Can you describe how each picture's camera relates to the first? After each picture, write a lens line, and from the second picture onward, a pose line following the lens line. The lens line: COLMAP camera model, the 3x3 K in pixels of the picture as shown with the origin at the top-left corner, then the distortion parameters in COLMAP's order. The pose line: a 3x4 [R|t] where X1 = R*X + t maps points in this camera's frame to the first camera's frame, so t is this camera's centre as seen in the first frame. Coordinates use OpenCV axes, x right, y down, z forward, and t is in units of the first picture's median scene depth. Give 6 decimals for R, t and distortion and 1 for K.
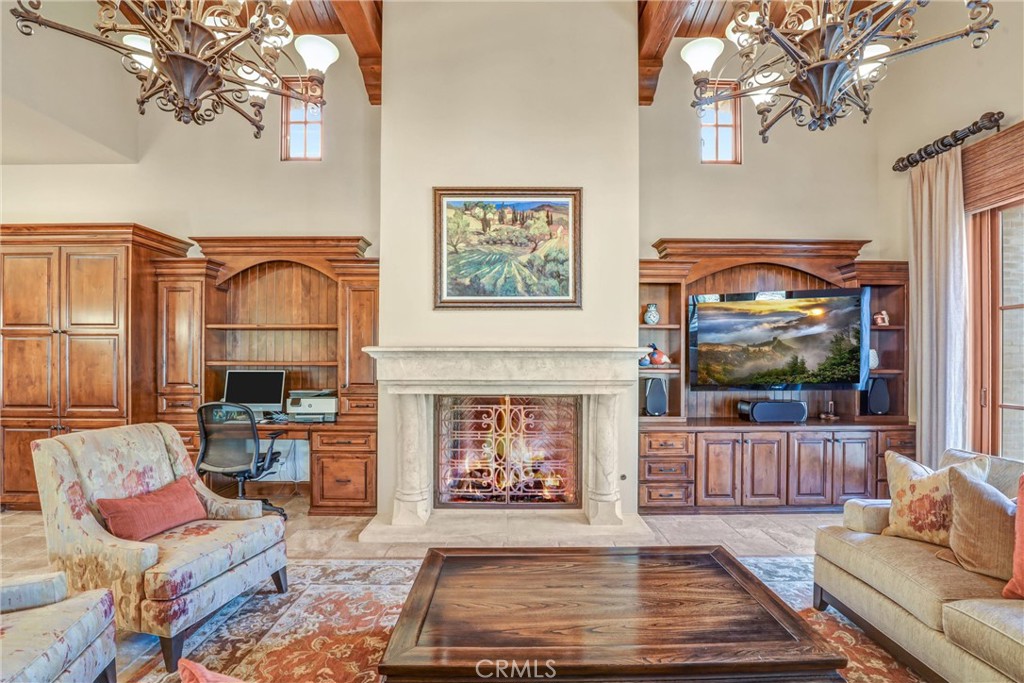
lens RADIAL K [[544.0, 0, 504.6], [0, 544.0, 340.2], [0, 0, 1]] dist [-0.022266, -0.002102]
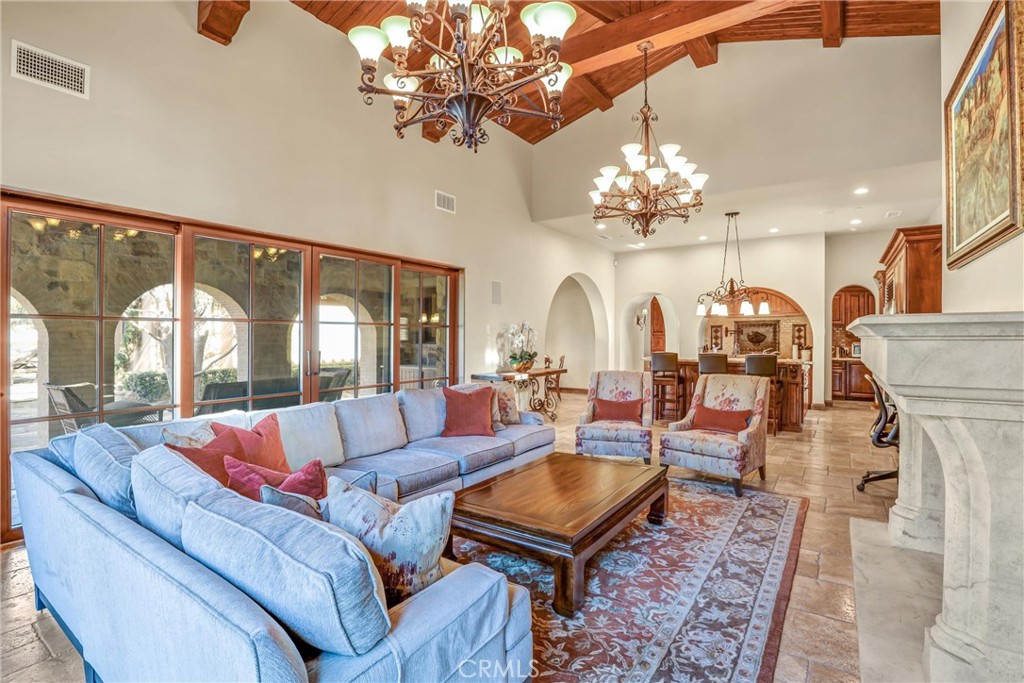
lens RADIAL K [[473.7, 0, 519.1], [0, 473.7, 336.8], [0, 0, 1]] dist [-0.032379, 0.002869]
pose [[-0.556740, 0.001063, -0.830686, 0.676200], [0.014636, 0.999857, -0.008530, 0.028154], [0.830558, -0.016907, -0.556676, 0.853622]]
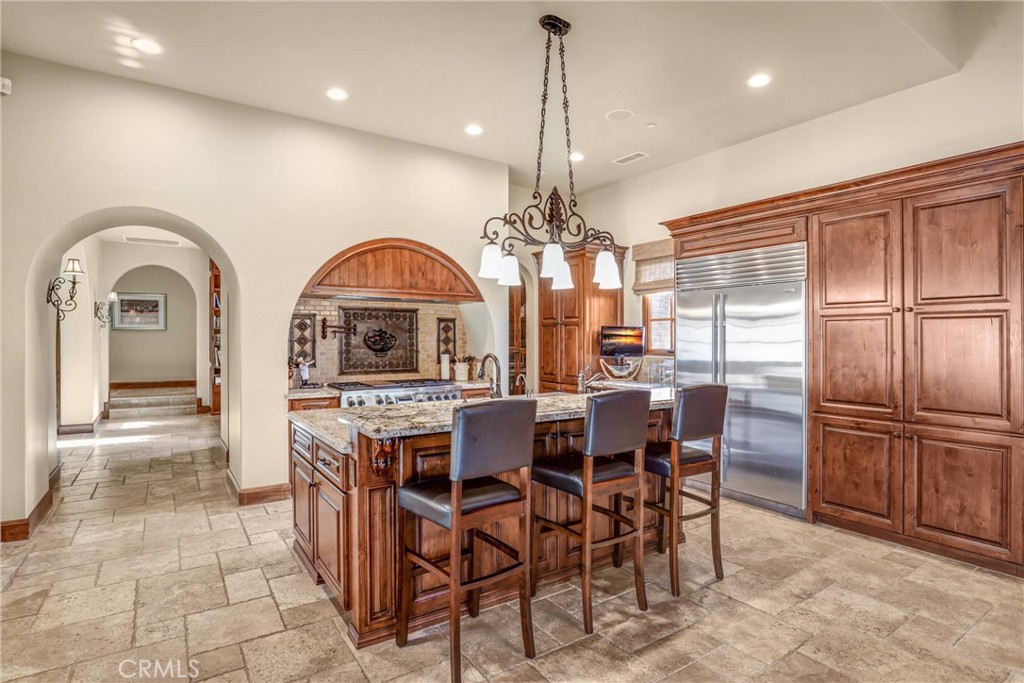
lens RADIAL K [[519.0, 0, 510.5], [0, 519.0, 345.0], [0, 0, 1]] dist [-0.030055, 0.001897]
pose [[0.565697, 0.013619, -0.824501, -0.540387], [0.006631, 0.999756, 0.021063, 0.015293], [0.824586, -0.017382, 0.565469, 0.126903]]
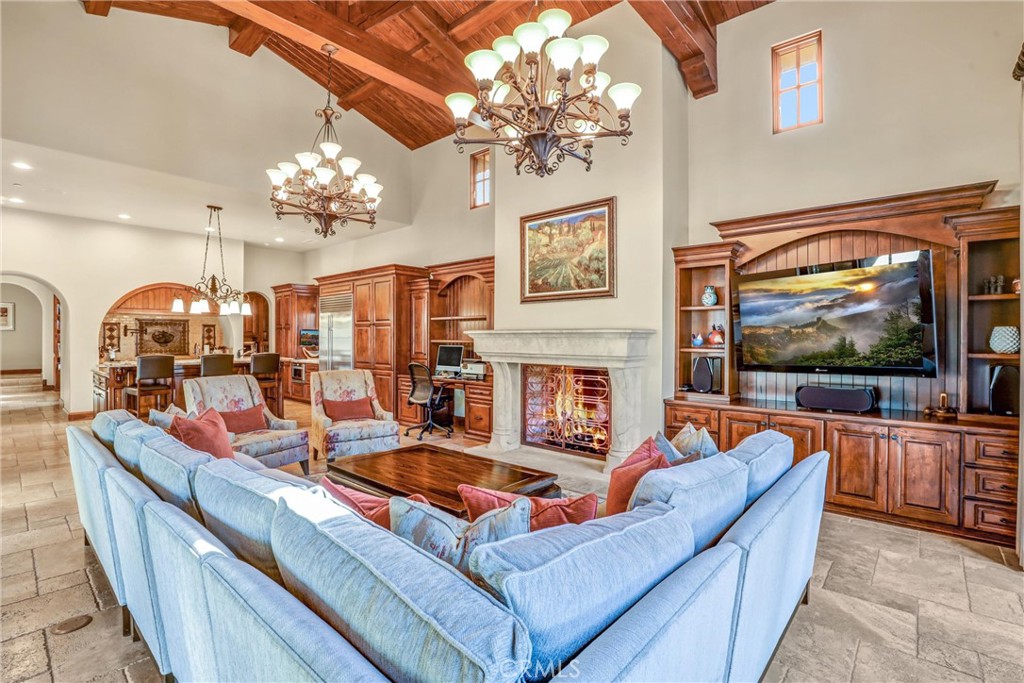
lens RADIAL K [[473.7, 0, 506.1], [0, 473.7, 340.4], [0, 0, 1]] dist [-0.032379, 0.002869]
pose [[0.748015, 0.006320, -0.663651, 0.653627], [0.006772, 0.999830, 0.017154, 0.017519], [0.663647, -0.017326, 0.747845, 0.054764]]
